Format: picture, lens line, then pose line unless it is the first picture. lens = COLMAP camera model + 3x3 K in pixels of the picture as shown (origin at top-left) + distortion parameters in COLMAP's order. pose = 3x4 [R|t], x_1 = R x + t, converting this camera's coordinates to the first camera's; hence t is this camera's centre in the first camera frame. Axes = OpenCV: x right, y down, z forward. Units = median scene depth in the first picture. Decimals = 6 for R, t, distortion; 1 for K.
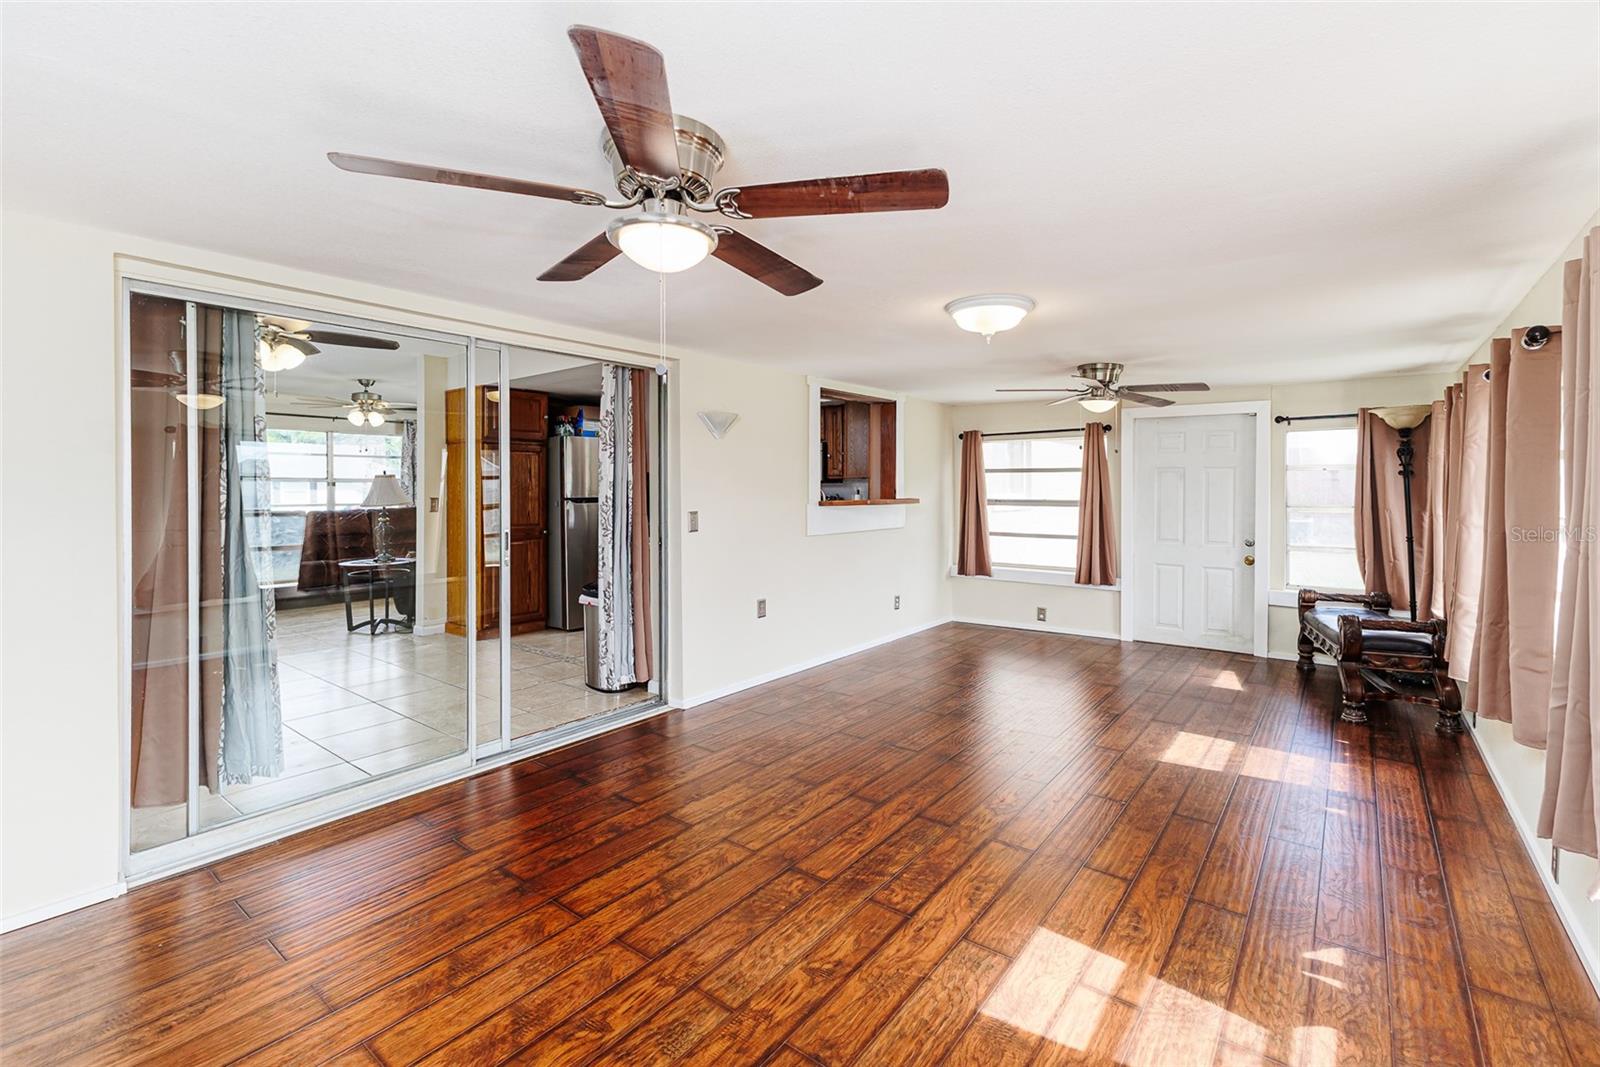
lens RADIAL K [[702.0, 0, 798.8], [0, 702.0, 500.7], [0, 0, 1]] dist [0.011902, 0.000346]
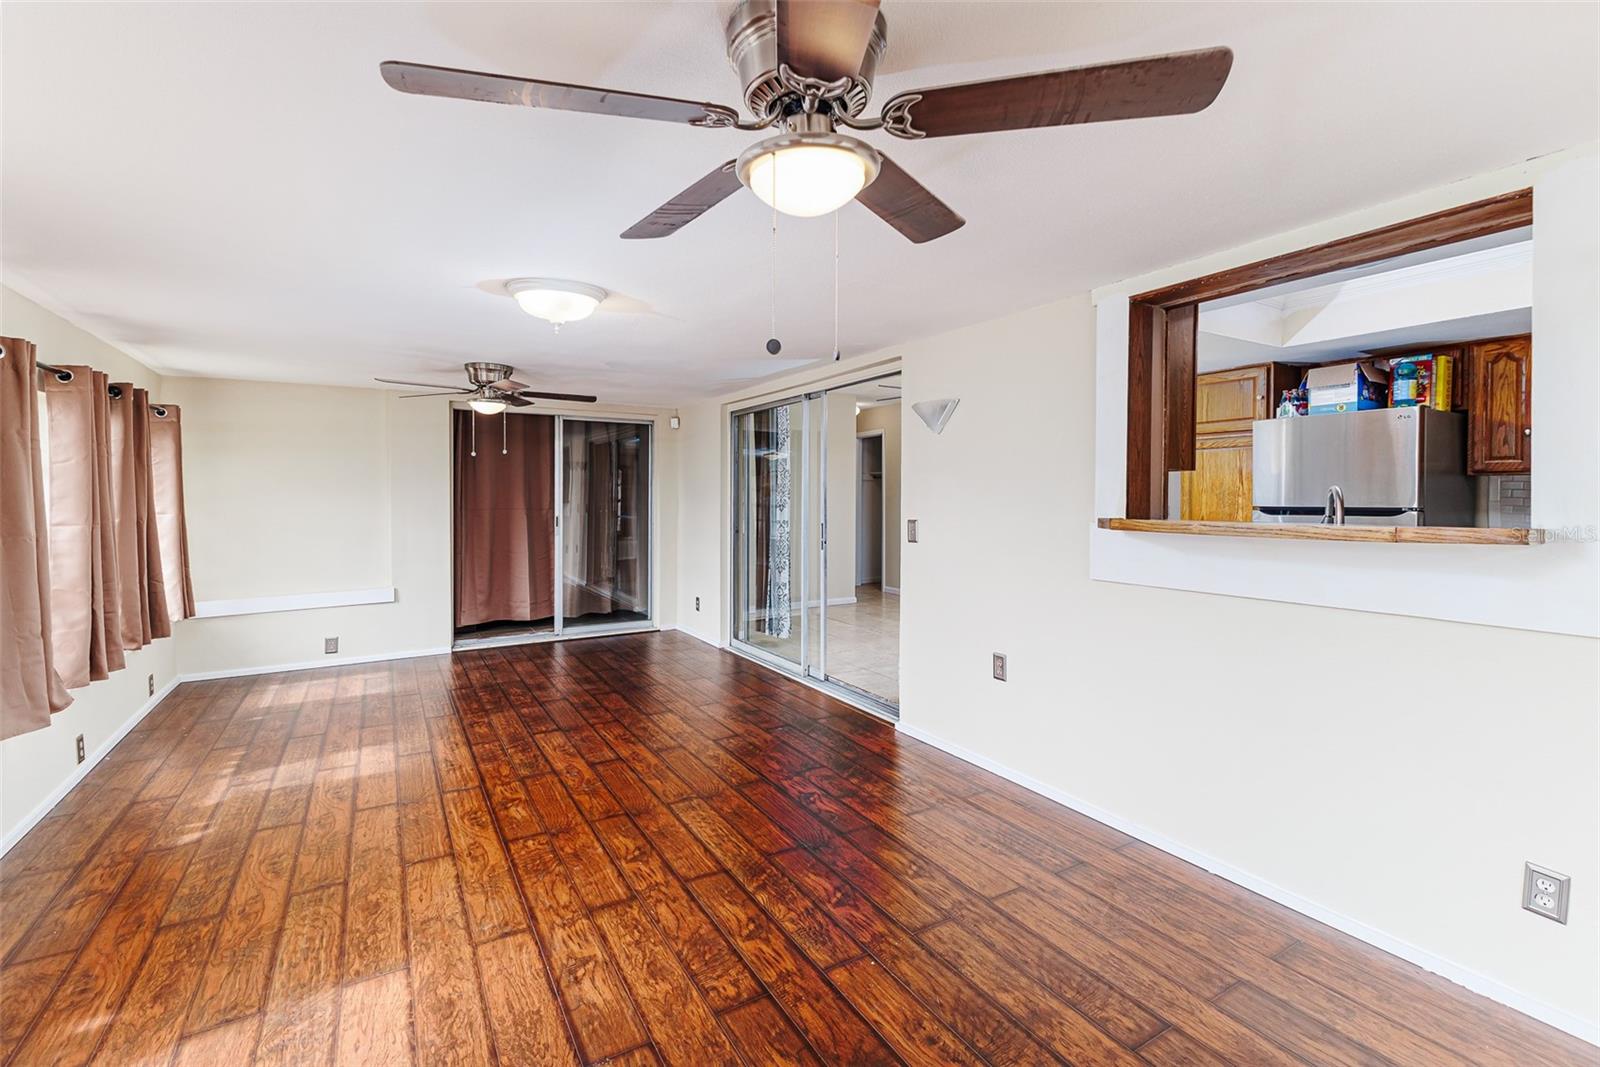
lens RADIAL K [[702.0, 0, 803.1], [0, 702.0, 502.4], [0, 0, 1]] dist [0.011902, 0.000346]
pose [[-0.350605, 0.011280, -0.936455, 1.198275], [-0.012950, 0.999773, 0.016891, -0.032318], [0.936434, 0.018049, -0.350380, 1.915065]]
